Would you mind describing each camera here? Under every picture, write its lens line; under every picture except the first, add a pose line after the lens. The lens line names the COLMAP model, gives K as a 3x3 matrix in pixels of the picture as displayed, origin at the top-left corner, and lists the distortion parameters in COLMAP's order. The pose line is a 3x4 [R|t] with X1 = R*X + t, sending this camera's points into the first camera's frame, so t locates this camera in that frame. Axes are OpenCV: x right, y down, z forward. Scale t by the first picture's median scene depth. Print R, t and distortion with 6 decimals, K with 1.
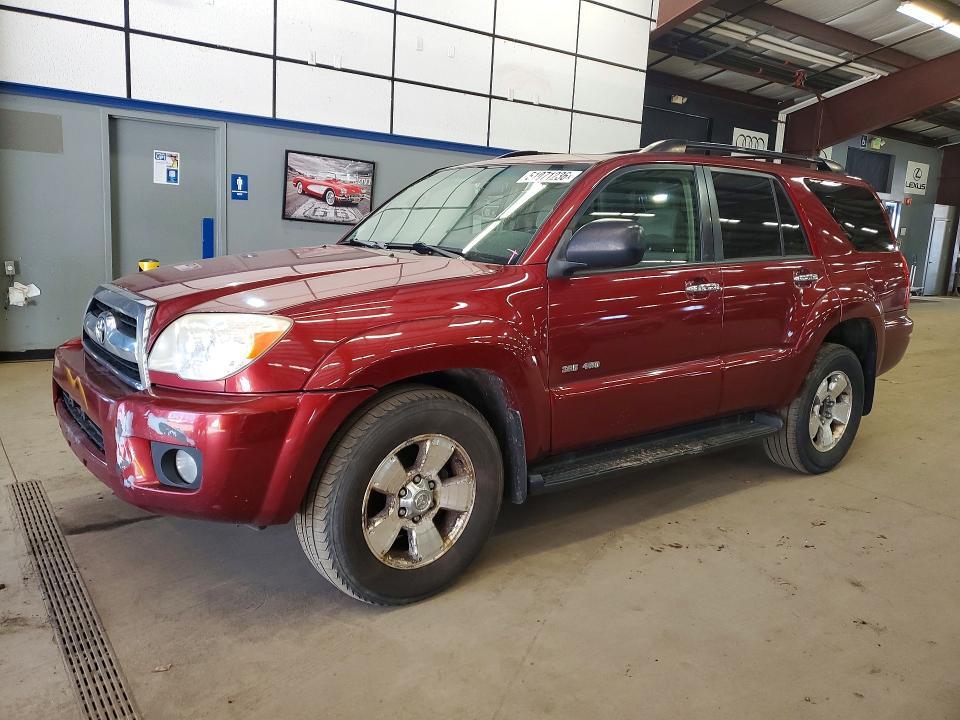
lens RADIAL K [[761.1, 0, 480.0], [0, 761.1, 360.0], [0, 0, 1]] dist [0.007381, 0.003463]
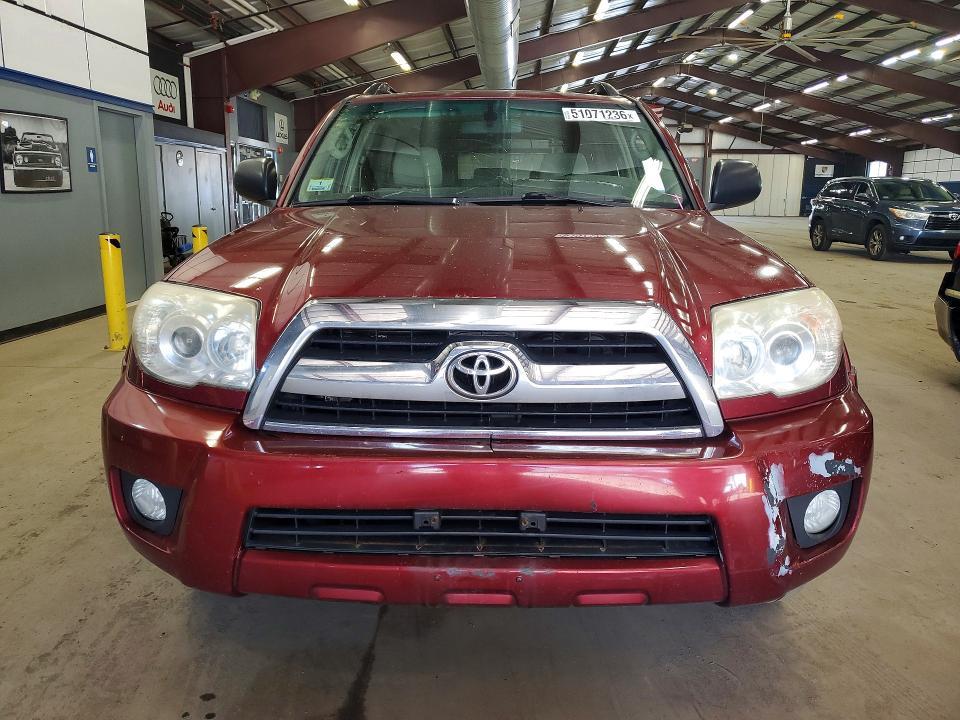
lens RADIAL K [[738.6, 0, 480.0], [0, 738.6, 360.0], [0, 0, 1]] dist [0.000487, -0.001904]
pose [[0.622741, -0.210312, 0.753633, -0.177000], [0.156210, 0.977225, 0.143630, -0.024505], [-0.766676, 0.028281, 0.641411, 0.131667]]
